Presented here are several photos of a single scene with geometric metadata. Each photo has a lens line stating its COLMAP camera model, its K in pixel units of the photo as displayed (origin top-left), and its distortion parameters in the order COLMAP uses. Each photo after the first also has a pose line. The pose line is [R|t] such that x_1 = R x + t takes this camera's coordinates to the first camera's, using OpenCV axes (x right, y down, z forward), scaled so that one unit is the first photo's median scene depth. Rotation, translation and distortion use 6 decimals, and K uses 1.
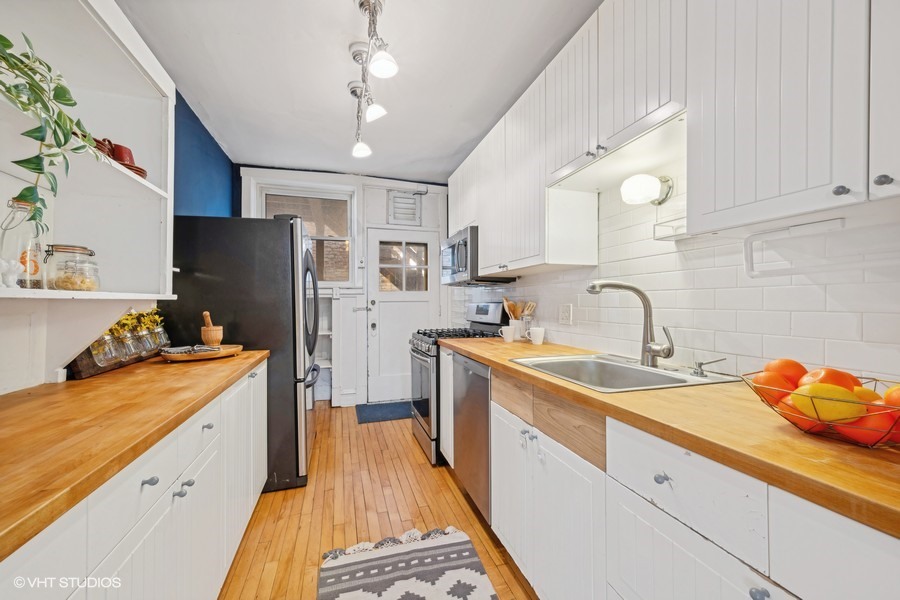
lens RADIAL K [[354.8, 0, 453.3], [0, 354.8, 302.5], [0, 0, 1]] dist [0.000778, 0.000088]
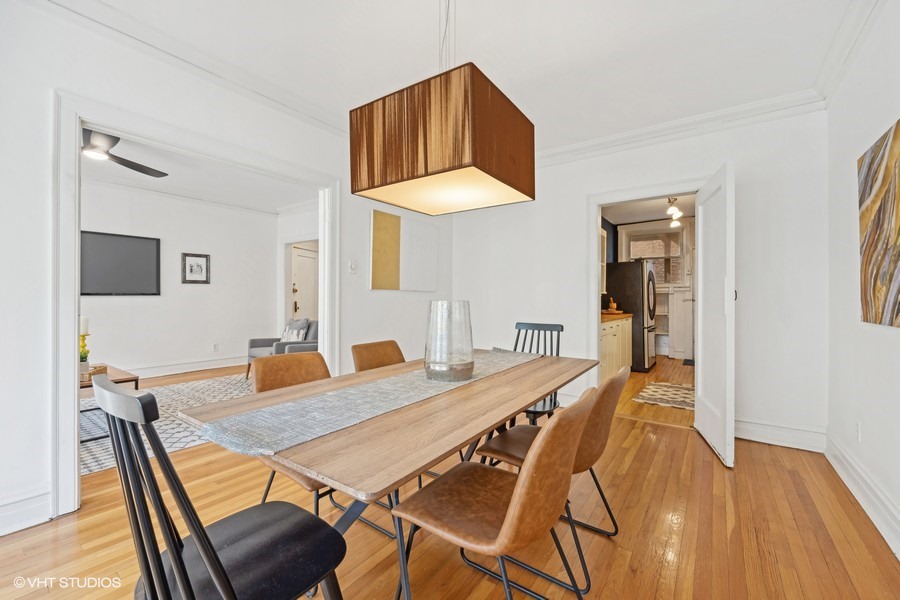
lens RADIAL K [[354.8, 0, 453.3], [0, 354.8, 302.5], [0, 0, 1]] dist [0.000778, 0.000088]
pose [[0.588823, 0.003574, -0.808254, 0.713420], [0.000197, 0.999990, 0.004565, 0.039248], [0.808262, -0.002848, 0.588816, -1.406246]]
